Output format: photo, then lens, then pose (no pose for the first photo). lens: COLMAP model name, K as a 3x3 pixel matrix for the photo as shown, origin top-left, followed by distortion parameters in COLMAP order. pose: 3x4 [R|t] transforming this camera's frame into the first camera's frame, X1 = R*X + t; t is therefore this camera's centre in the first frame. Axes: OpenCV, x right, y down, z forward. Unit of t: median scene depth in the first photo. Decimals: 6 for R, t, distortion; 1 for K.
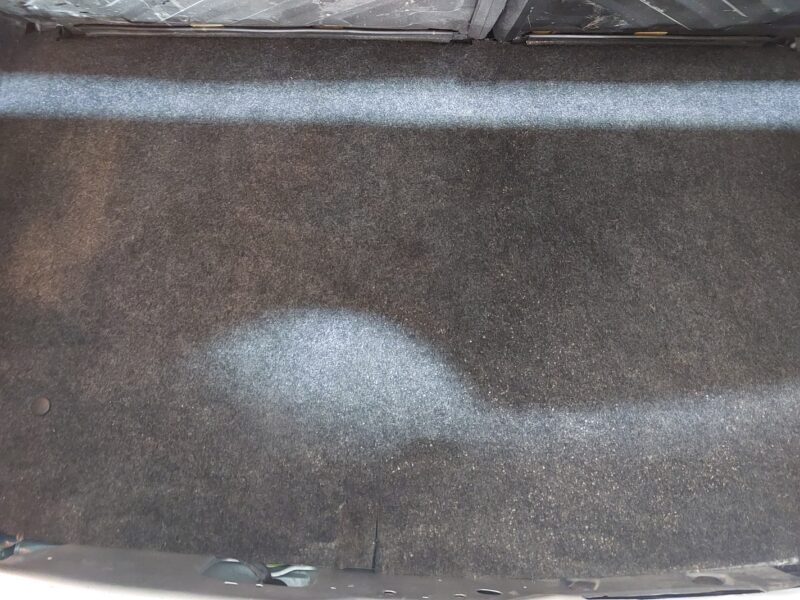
lens RADIAL K [[573.1, 0, 400.0], [0, 573.1, 300.0], [0, 0, 1]] dist [0.041754, -0.045769]
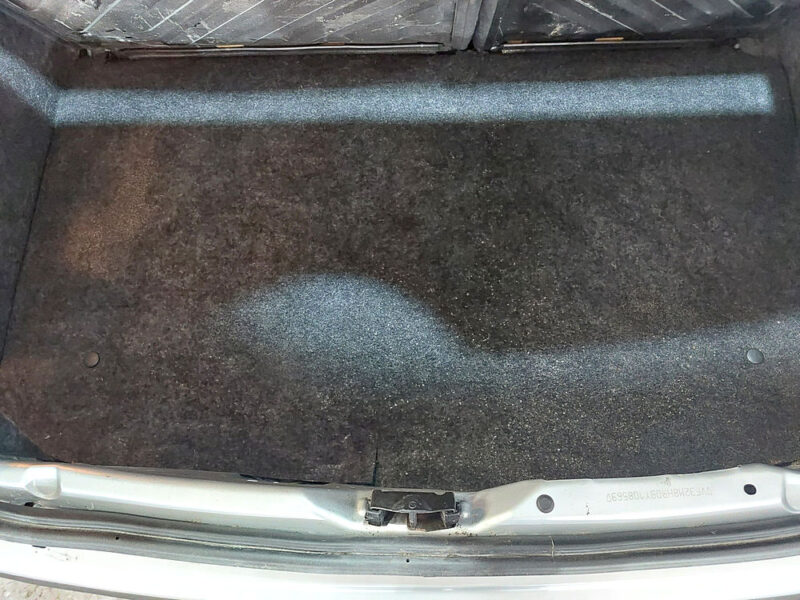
lens RADIAL K [[573.1, 0, 400.0], [0, 573.1, 300.0], [0, 0, 1]] dist [0.041754, -0.045769]
pose [[0.999348, -0.022178, -0.028494, 0.041215], [0.020251, 0.997601, -0.066202, 0.147415], [0.029894, 0.065581, 0.997399, -0.155116]]
